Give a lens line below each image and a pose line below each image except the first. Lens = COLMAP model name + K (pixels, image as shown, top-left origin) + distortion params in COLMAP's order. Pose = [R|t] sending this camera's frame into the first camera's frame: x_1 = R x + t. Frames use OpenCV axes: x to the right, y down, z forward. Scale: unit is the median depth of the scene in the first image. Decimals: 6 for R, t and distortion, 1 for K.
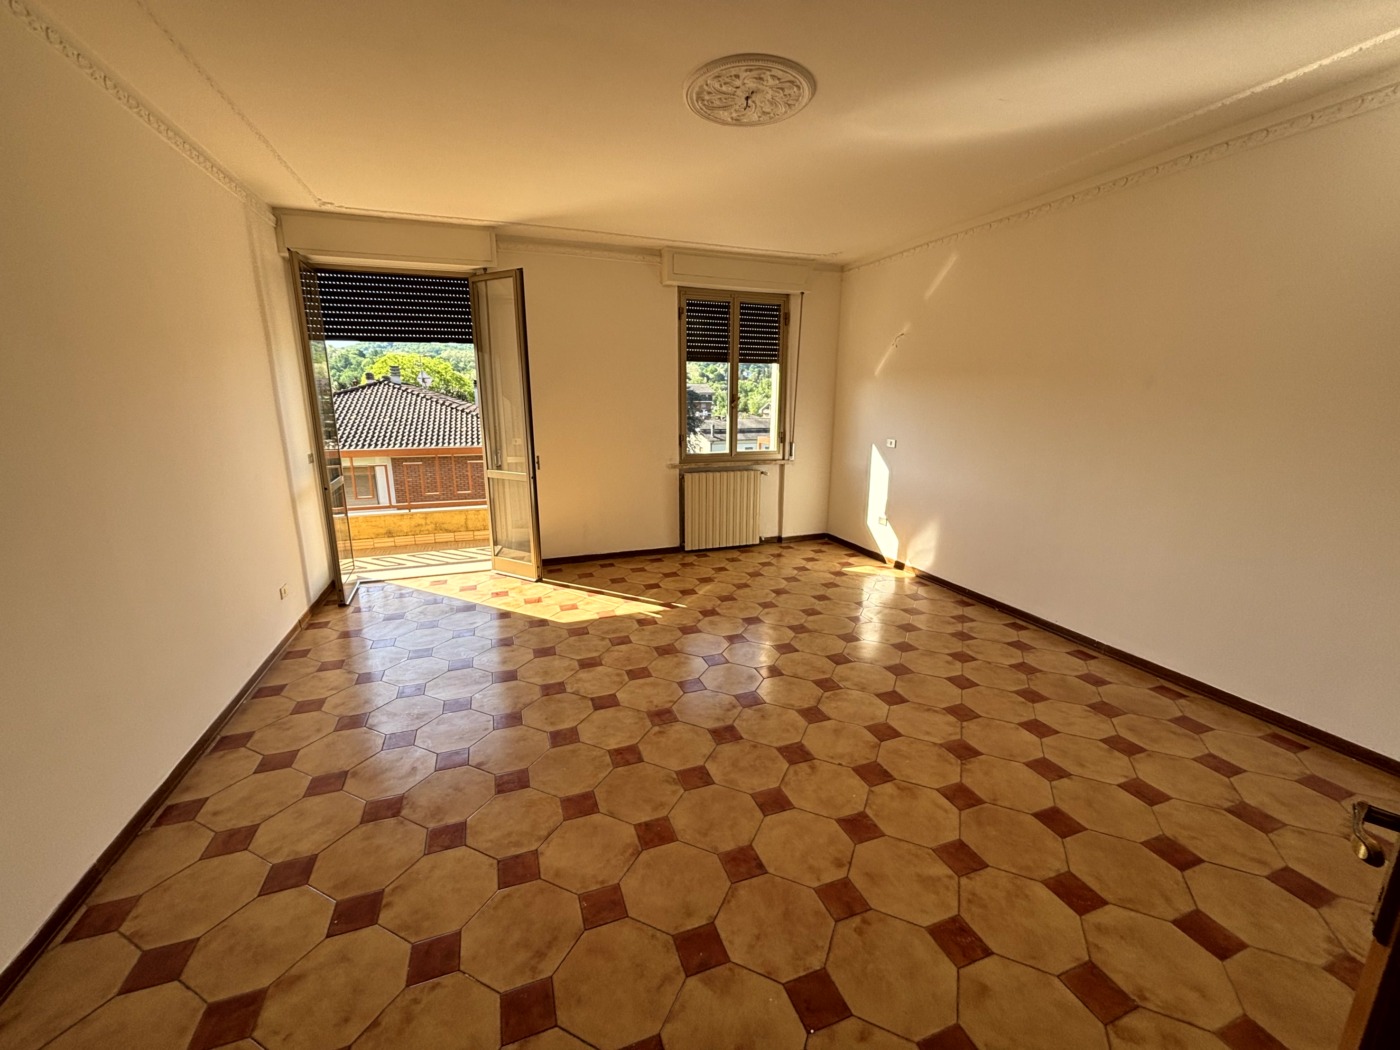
lens RADIAL K [[564.5, 0, 693.7], [0, 564.5, 527.9], [0, 0, 1]] dist [0.007248, 0.001486]
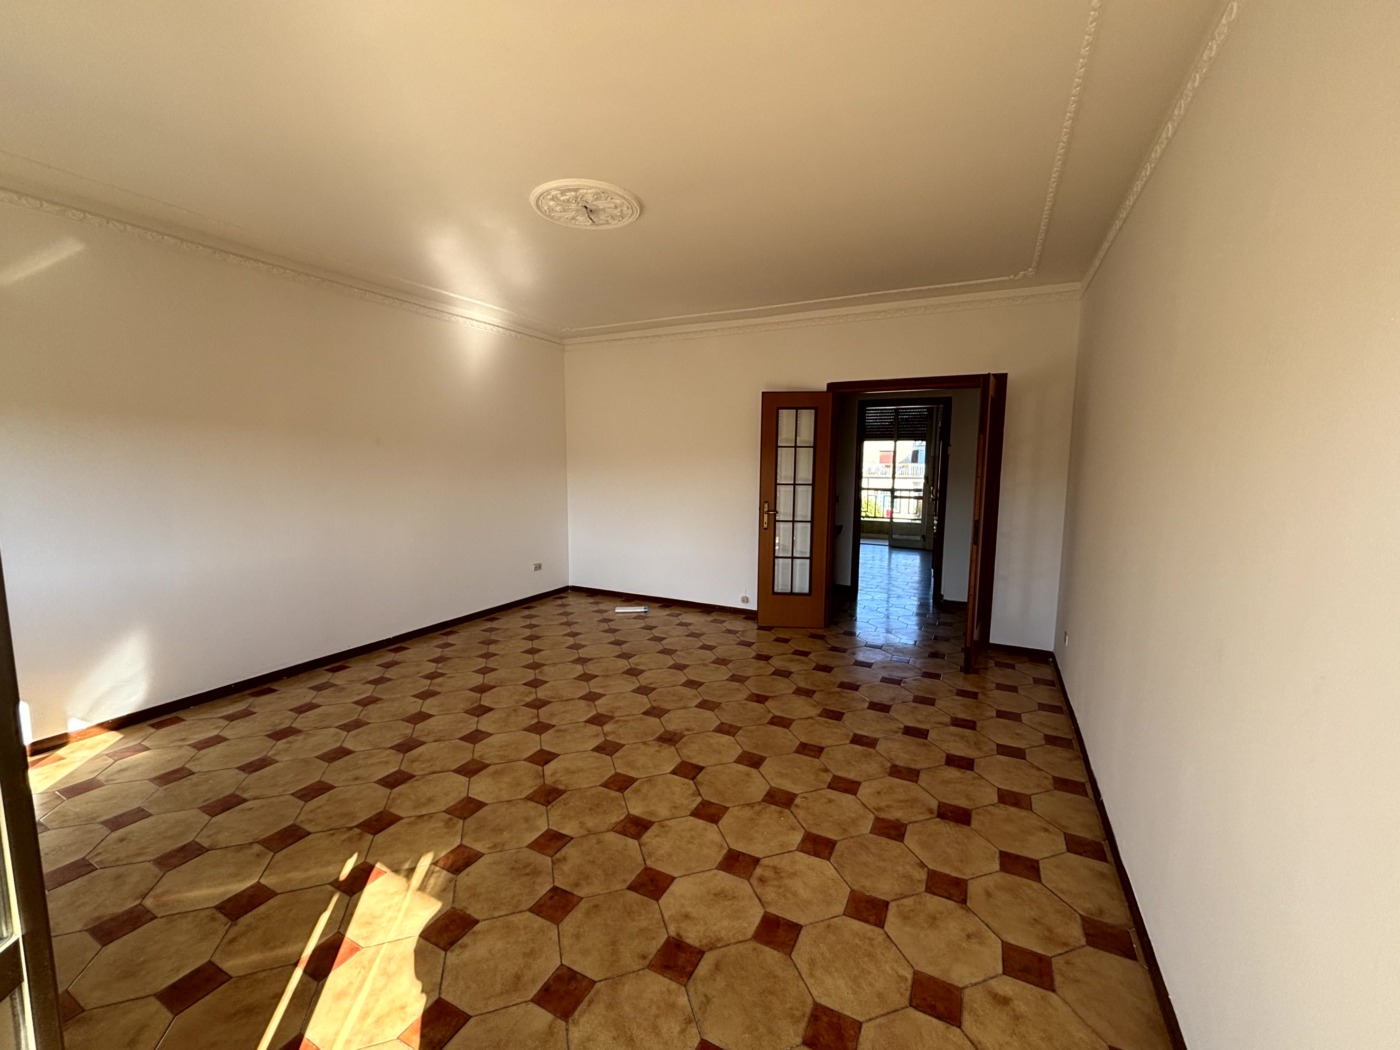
lens RADIAL K [[564.5, 0, 700.9], [0, 564.5, 522.1], [0, 0, 1]] dist [0.007248, 0.001486]
pose [[-0.685224, -0.089645, 0.722794, -0.791947], [0.156659, 0.951027, 0.266468, -0.327731], [-0.711284, 0.295822, -0.637623, 1.411828]]
